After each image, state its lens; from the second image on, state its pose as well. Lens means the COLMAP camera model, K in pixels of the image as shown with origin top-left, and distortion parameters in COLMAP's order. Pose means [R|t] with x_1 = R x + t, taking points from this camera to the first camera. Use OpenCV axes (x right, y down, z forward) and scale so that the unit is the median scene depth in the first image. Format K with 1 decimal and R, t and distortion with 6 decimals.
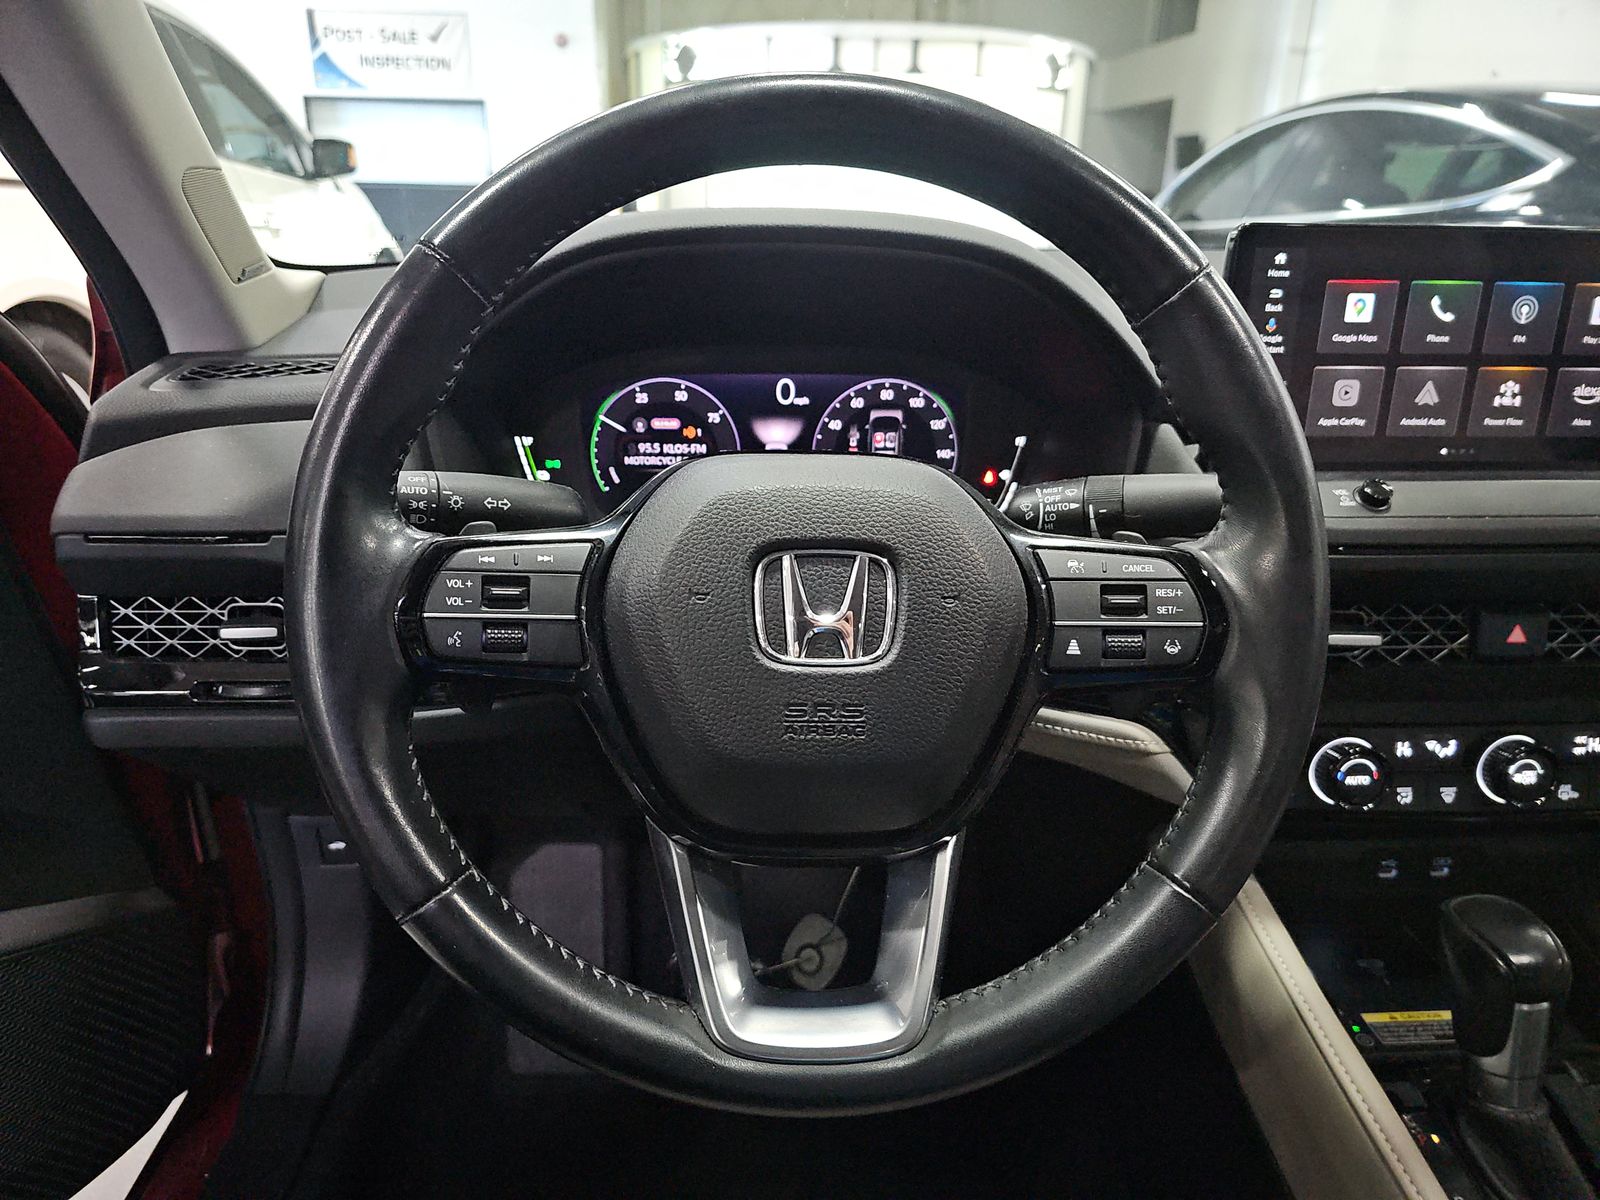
lens RADIAL K [[1072.6, 0, 800.0], [0, 1072.6, 600.0], [0, 0, 1]] dist [0.053194, -0.076481]
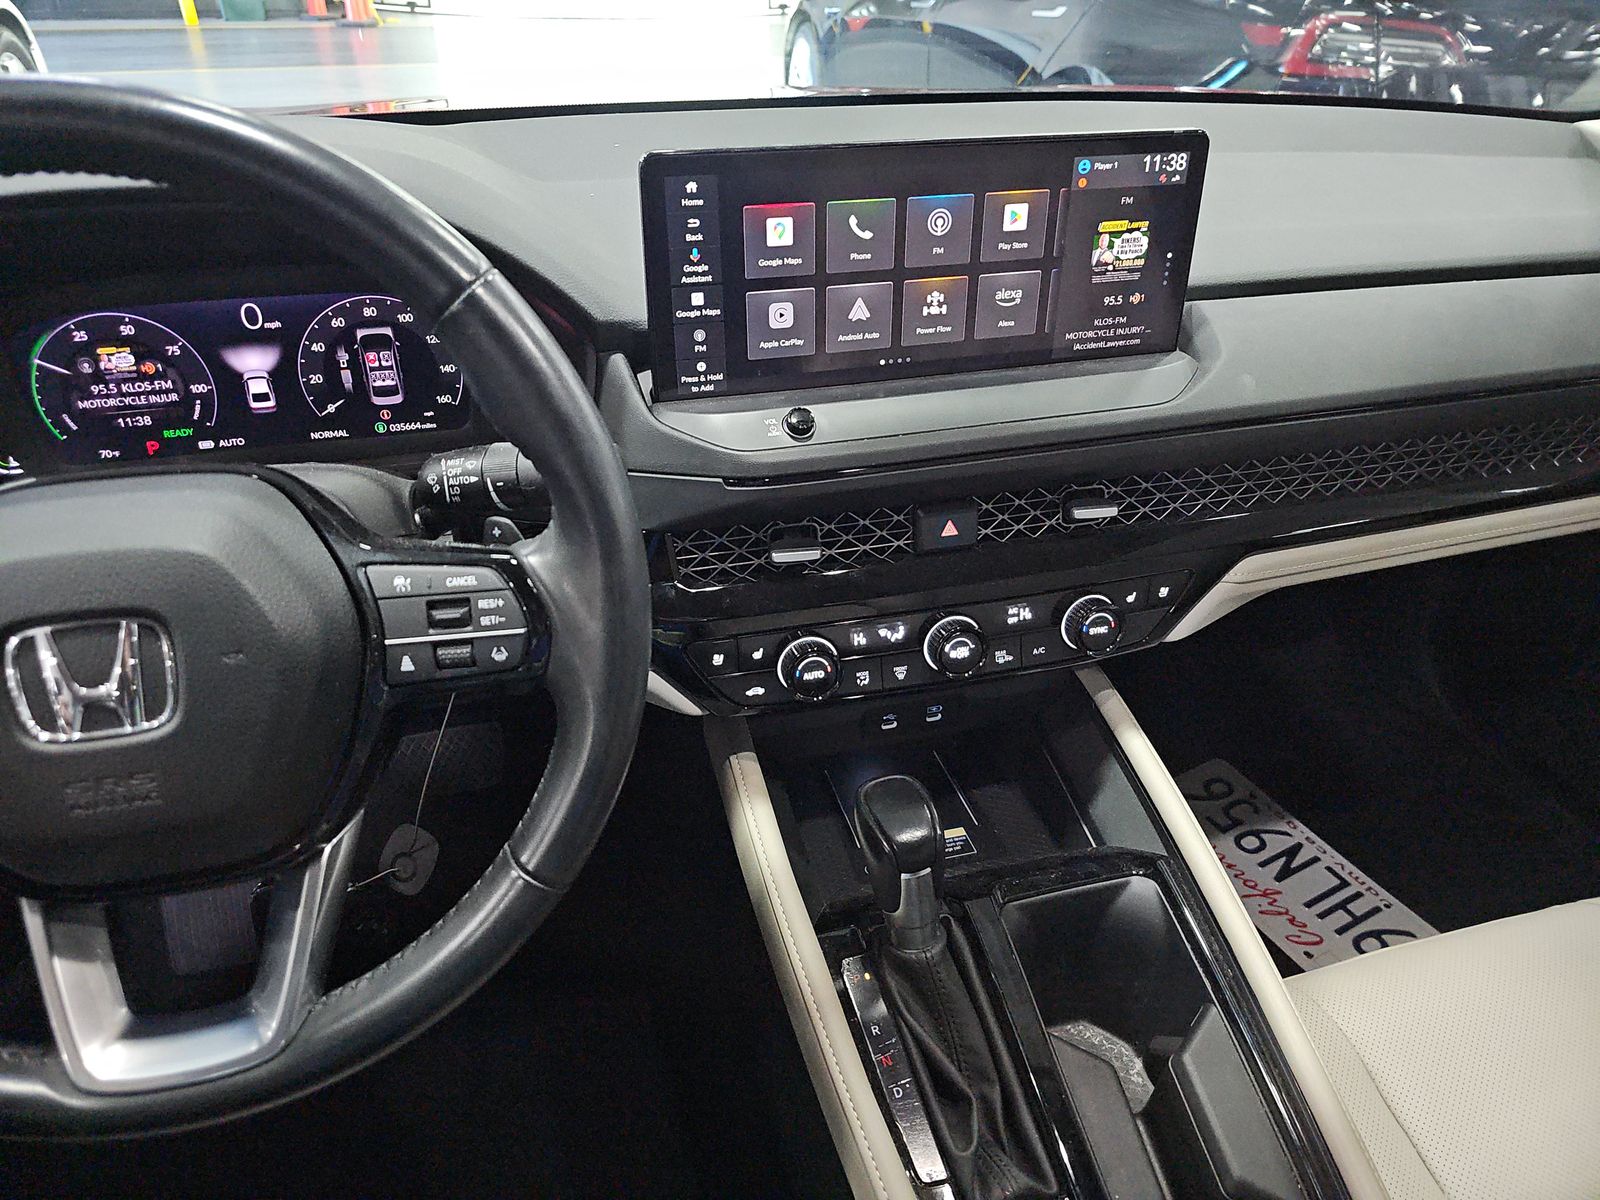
lens RADIAL K [[1056.8, 0, 800.0], [0, 1056.8, 600.0], [0, 0, 1]] dist [0.052585, -0.053564]
pose [[0.977829, -0.115049, 0.174970, 0.310353], [0.075706, 0.973261, 0.216866, -0.143322], [-0.195242, -0.198811, 0.960393, -0.031150]]
